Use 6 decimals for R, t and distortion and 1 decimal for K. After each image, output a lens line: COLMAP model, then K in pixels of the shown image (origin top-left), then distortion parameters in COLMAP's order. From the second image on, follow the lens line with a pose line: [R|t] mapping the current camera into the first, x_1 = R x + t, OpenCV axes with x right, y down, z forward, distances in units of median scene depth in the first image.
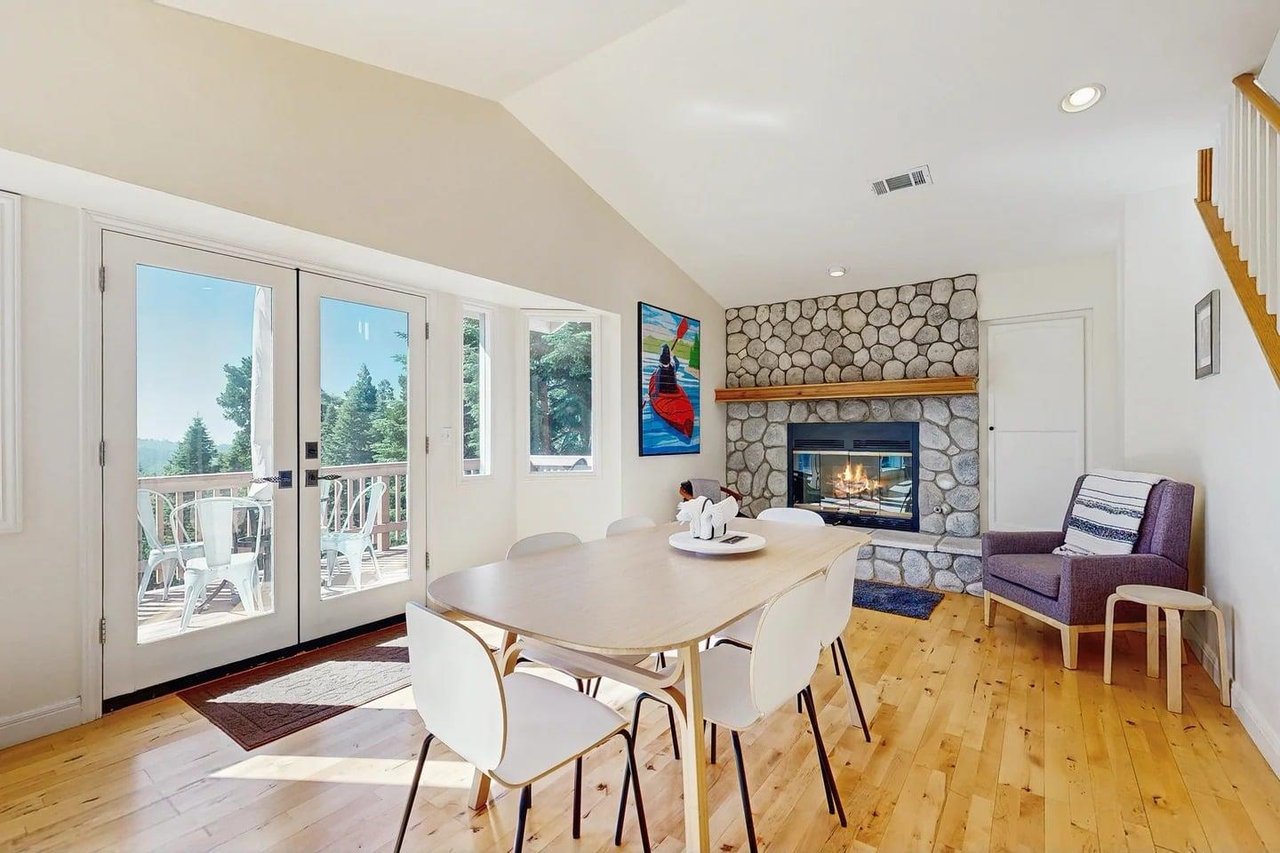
lens RADIAL K [[555.7, 0, 637.4], [0, 555.7, 428.0], [0, 0, 1]] dist [-0.002980, 0.002461]
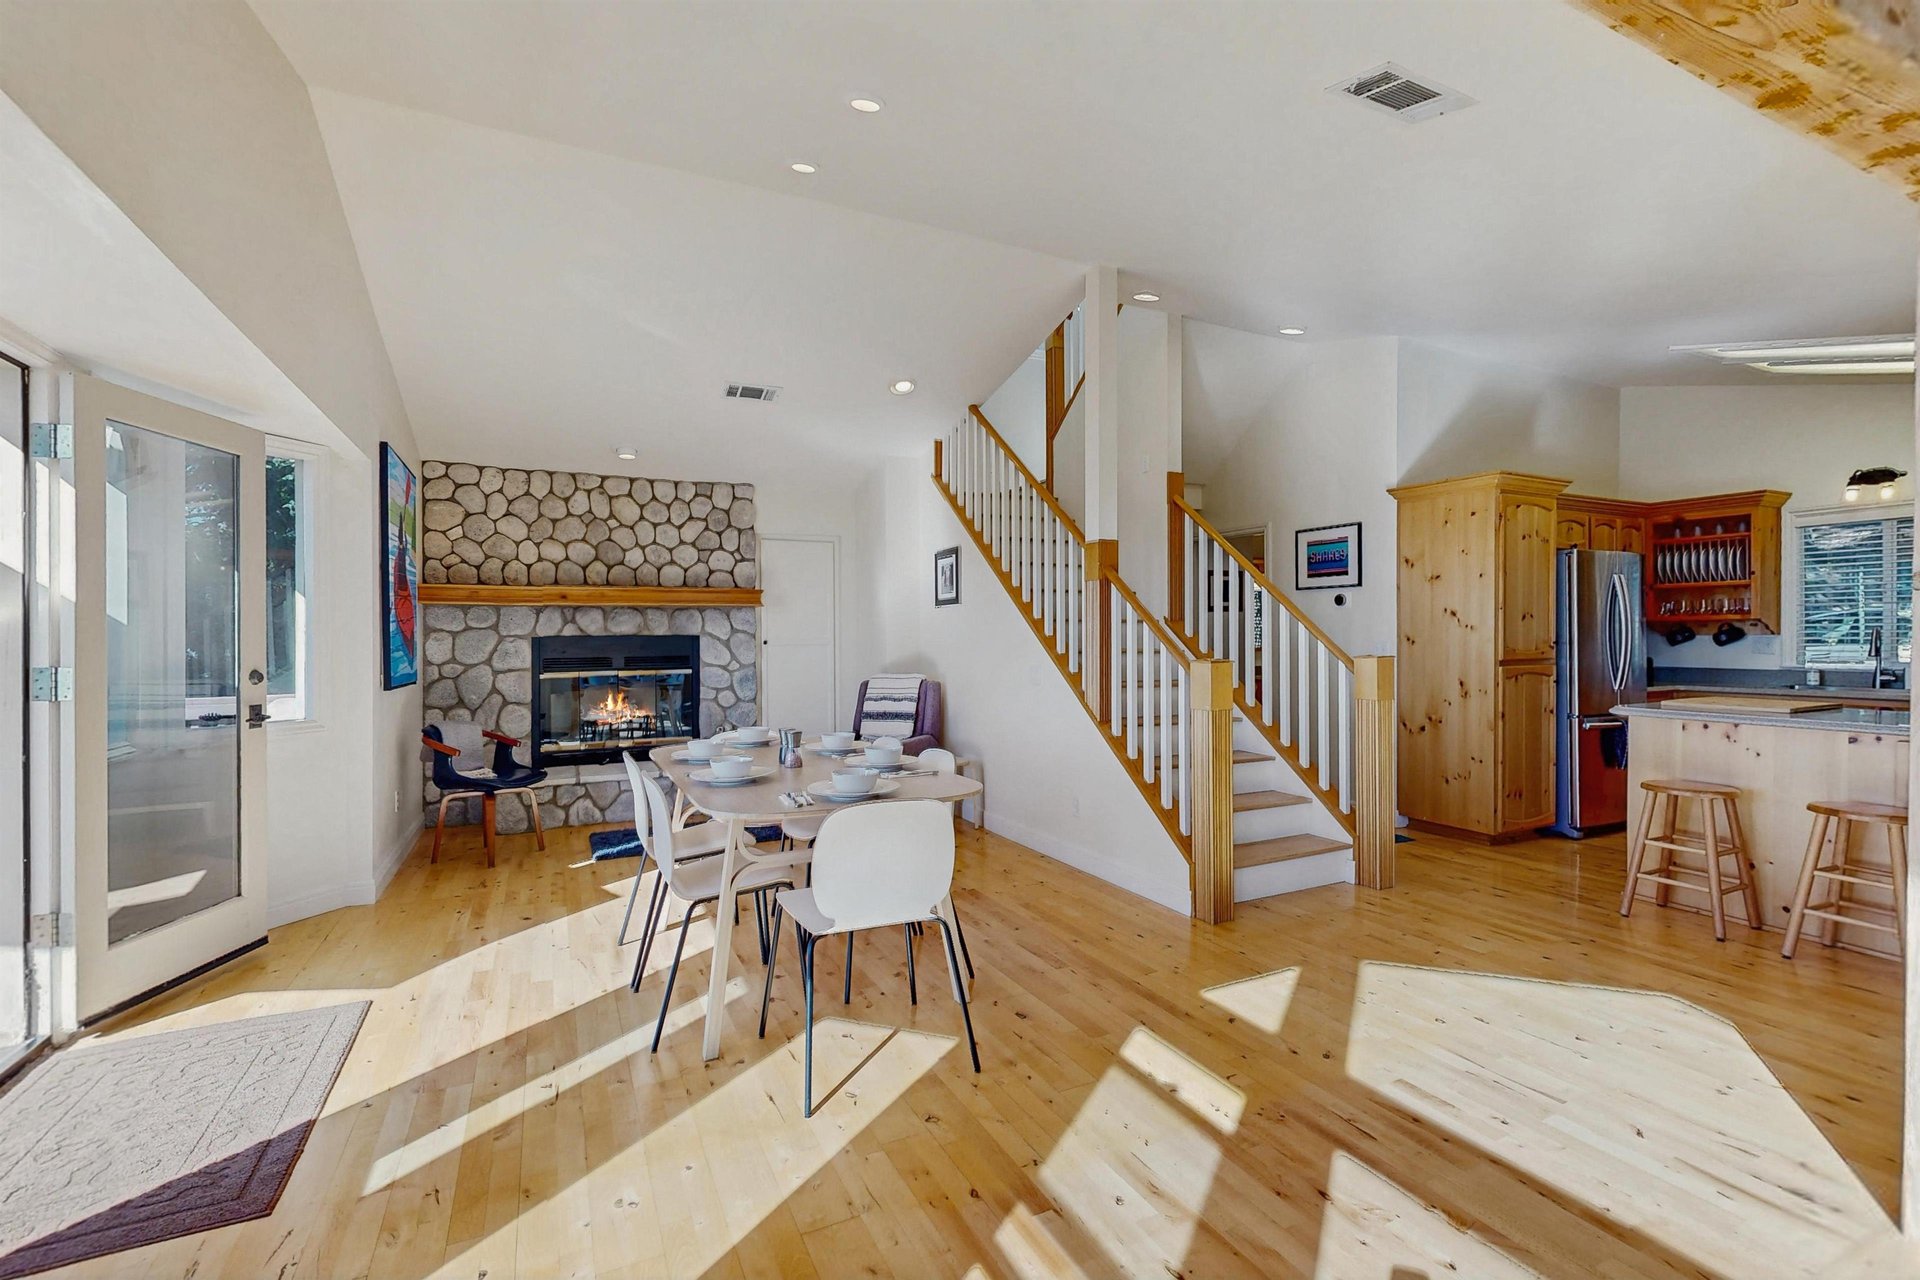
lens RADIAL K [[833.6, 0, 966.1], [0, 833.6, 634.8], [0, 0, 1]] dist [-0.002980, 0.002461]
pose [[0.446189, -0.002027, 0.894937, -0.483242], [0.004731, 0.999989, -0.000094, -0.009157], [-0.894926, 0.004276, 0.446193, 0.004539]]
